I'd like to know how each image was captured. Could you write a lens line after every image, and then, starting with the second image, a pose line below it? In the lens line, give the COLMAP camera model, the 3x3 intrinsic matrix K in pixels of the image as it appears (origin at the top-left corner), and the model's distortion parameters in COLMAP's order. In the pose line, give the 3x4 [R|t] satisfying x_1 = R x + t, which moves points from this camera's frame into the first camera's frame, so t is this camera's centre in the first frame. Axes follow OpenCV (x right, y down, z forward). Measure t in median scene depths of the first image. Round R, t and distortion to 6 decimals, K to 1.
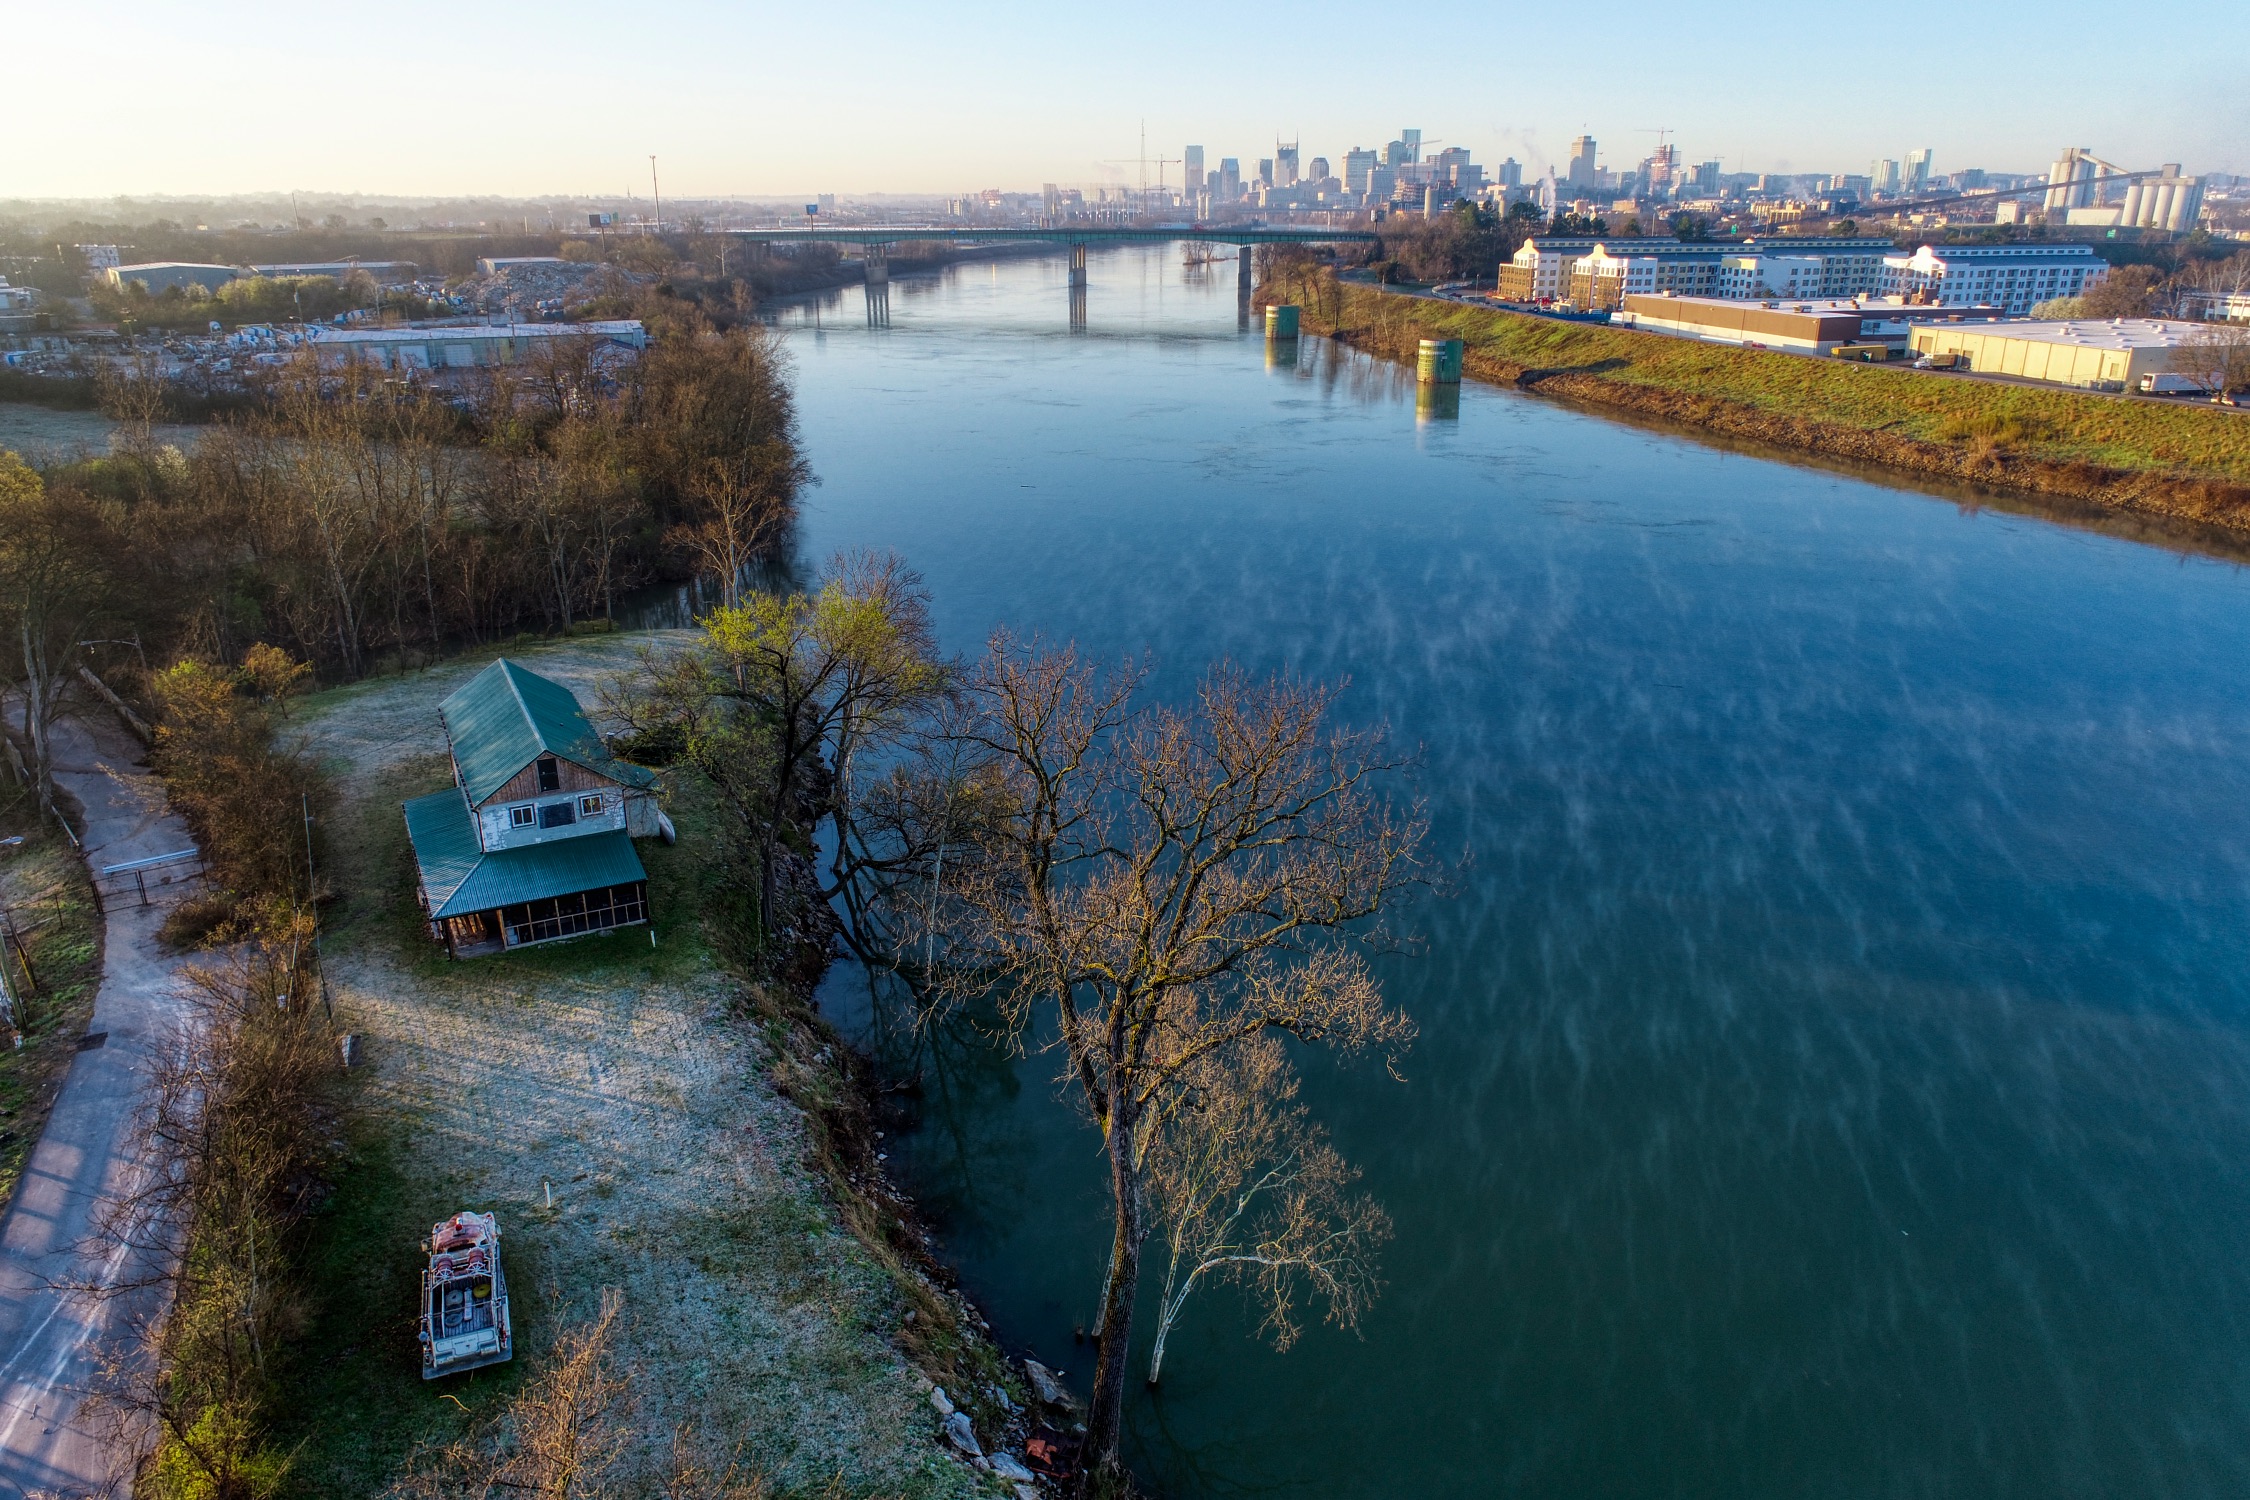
lens RADIAL K [[1508.8, 0, 1127.1], [0, 1508.8, 752.9], [0, 0, 1]] dist [-0.017402, 0.009028]
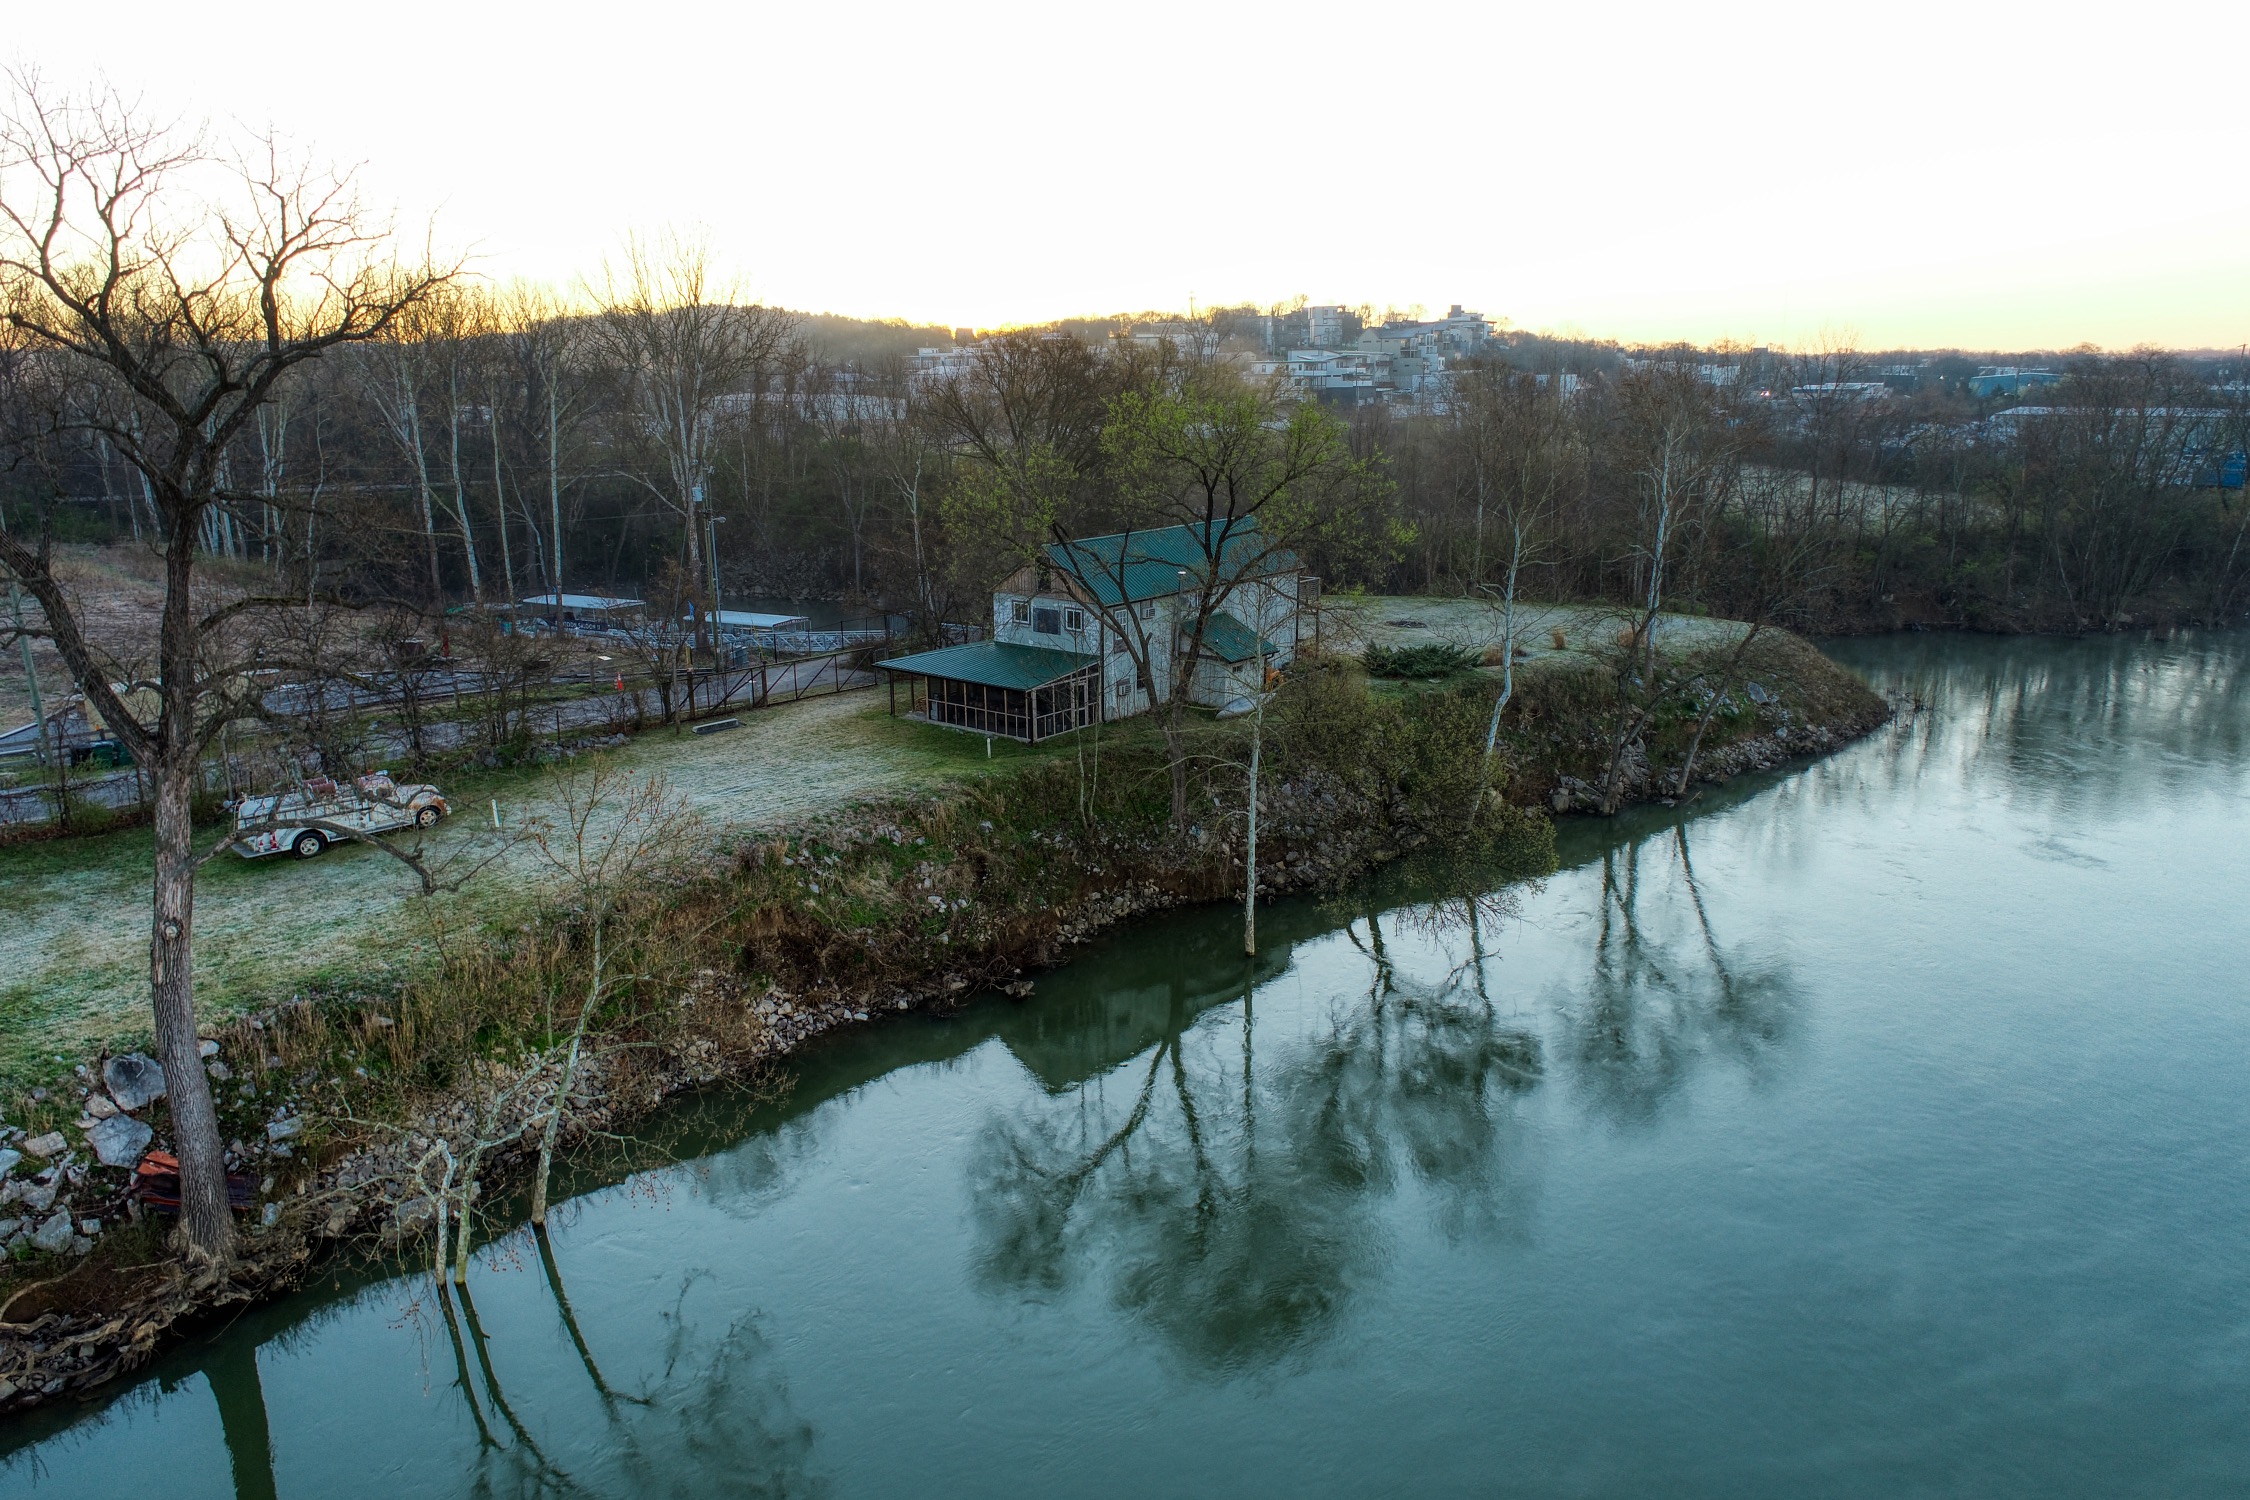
lens RADIAL K [[1508.8, 0, 1120.5], [0, 1508.8, 747.5], [0, 0, 1]] dist [-0.017402, 0.009028]
pose [[0.404352, 0.214615, -0.889067, 0.093836], [-0.307592, 0.947366, 0.088793, 0.003386], [0.861328, 0.237566, 0.449084, 0.118199]]
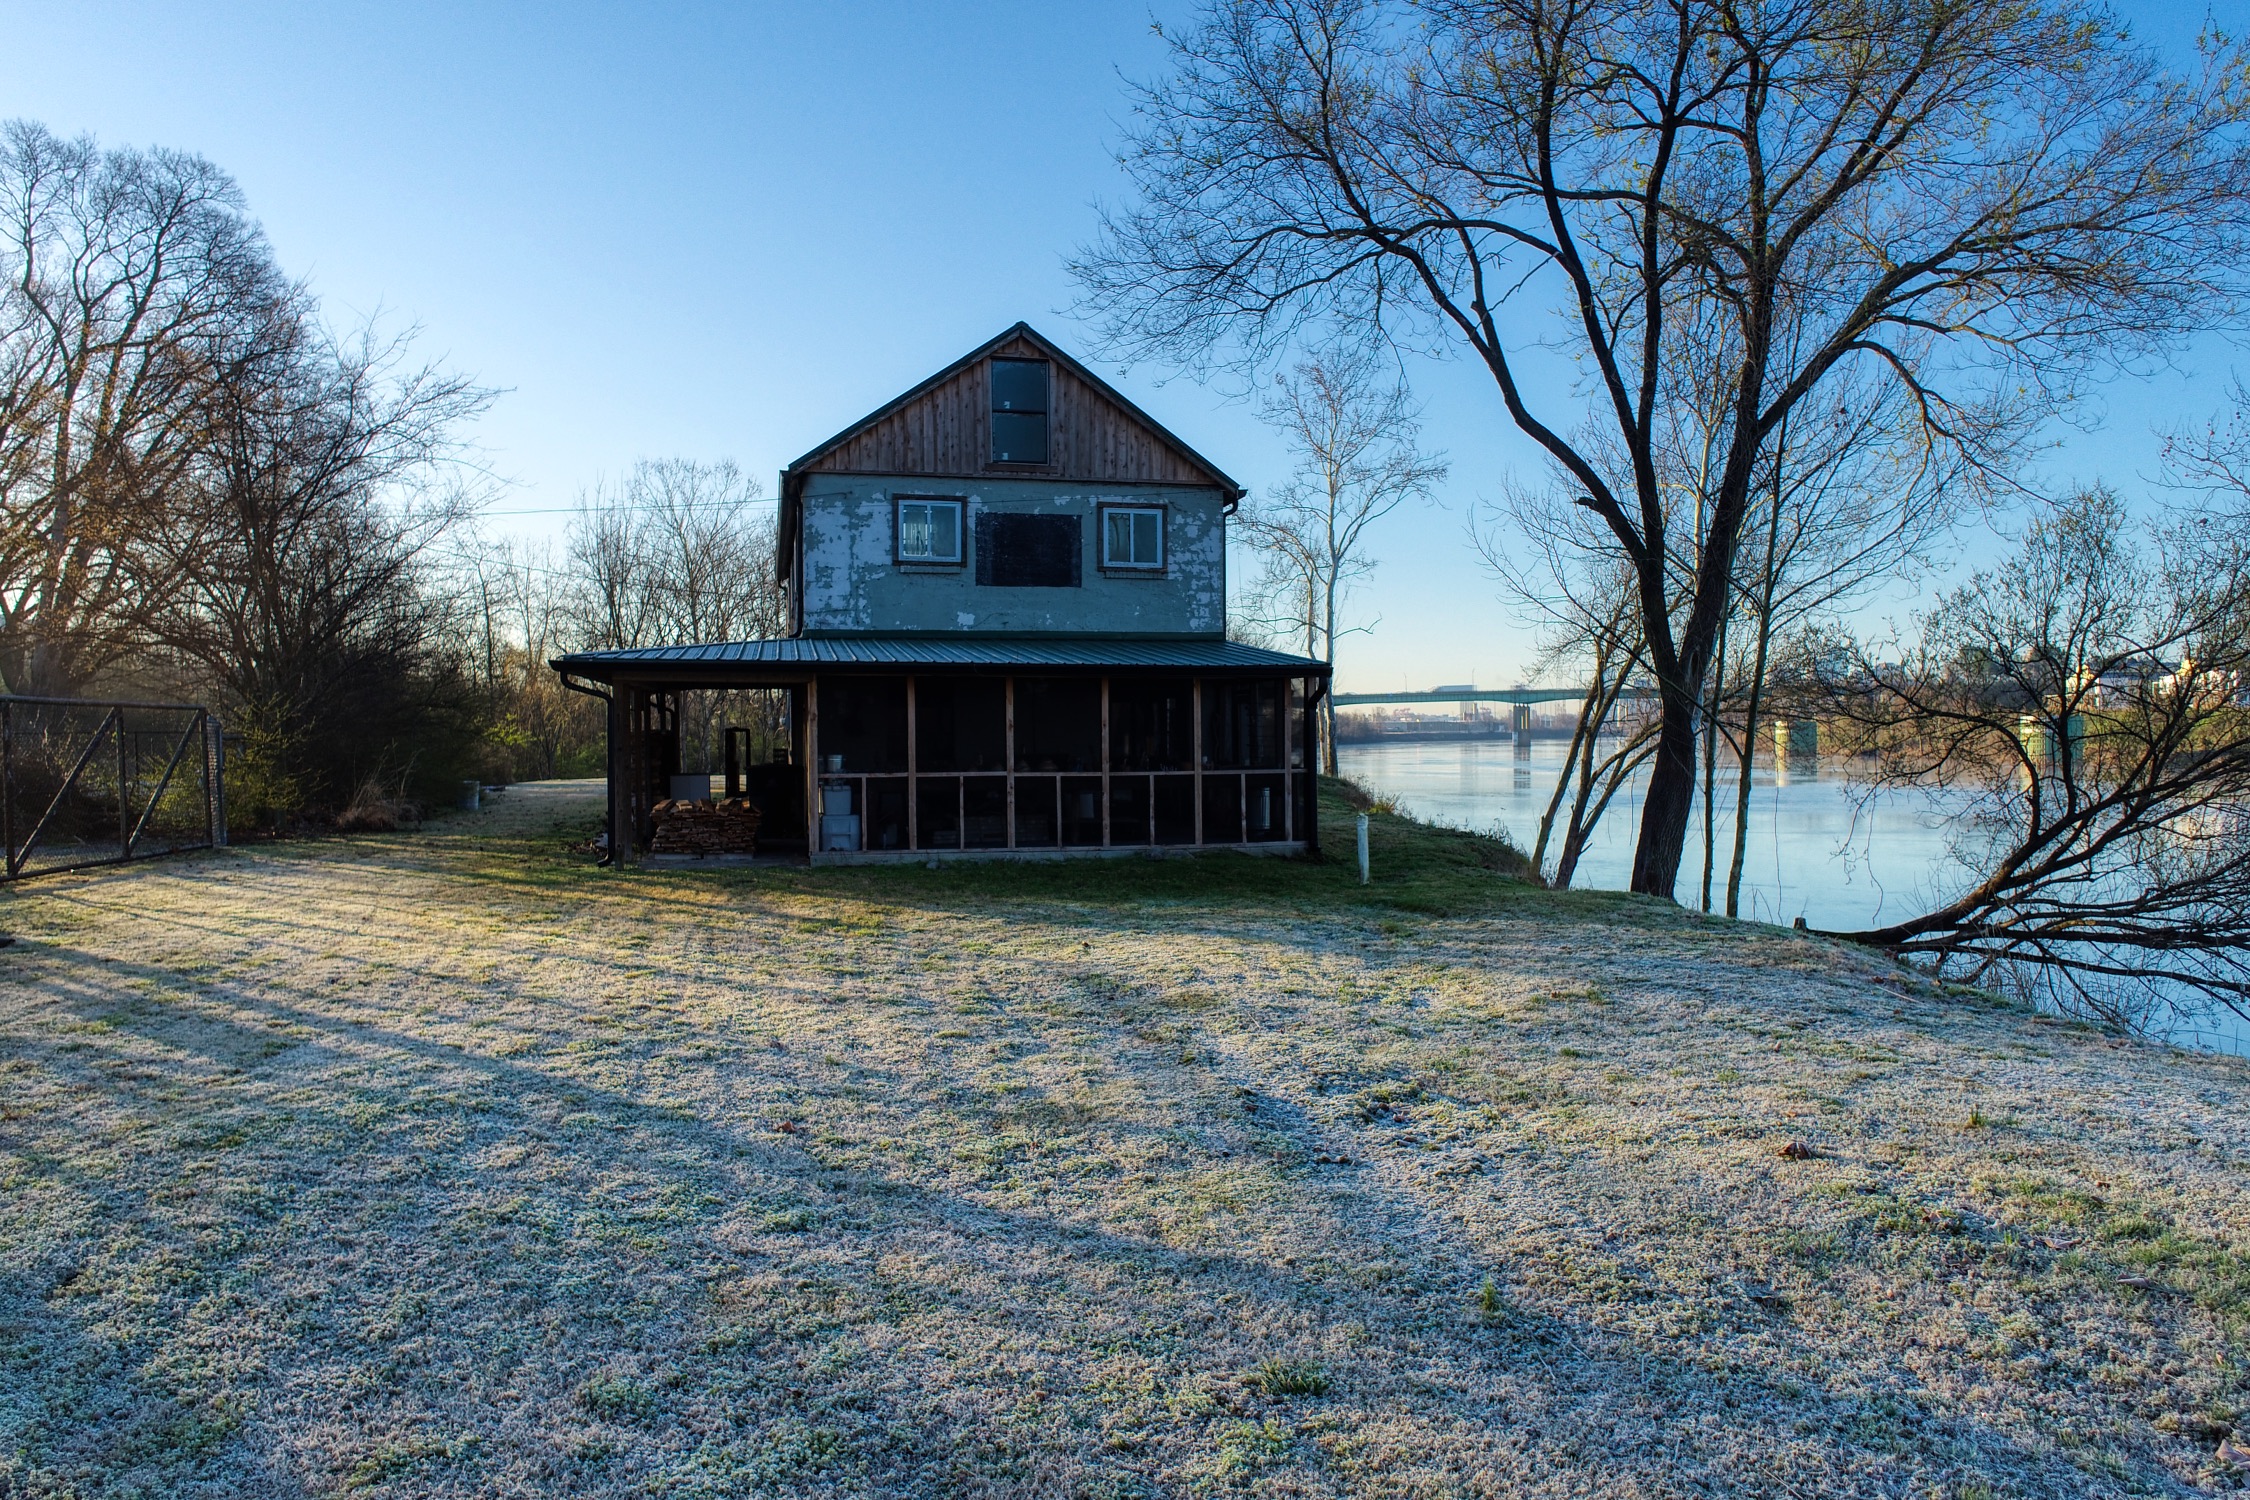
lens RADIAL K [[1508.8, 0, 1129.8], [0, 1508.8, 756.5], [0, 0, 1]] dist [-0.017402, 0.009028]
pose [[0.966739, -0.005139, -0.255714, -0.051664], [-0.079442, 0.944314, -0.319311, 0.034348], [0.243115, 0.329005, 0.912497, 0.135884]]
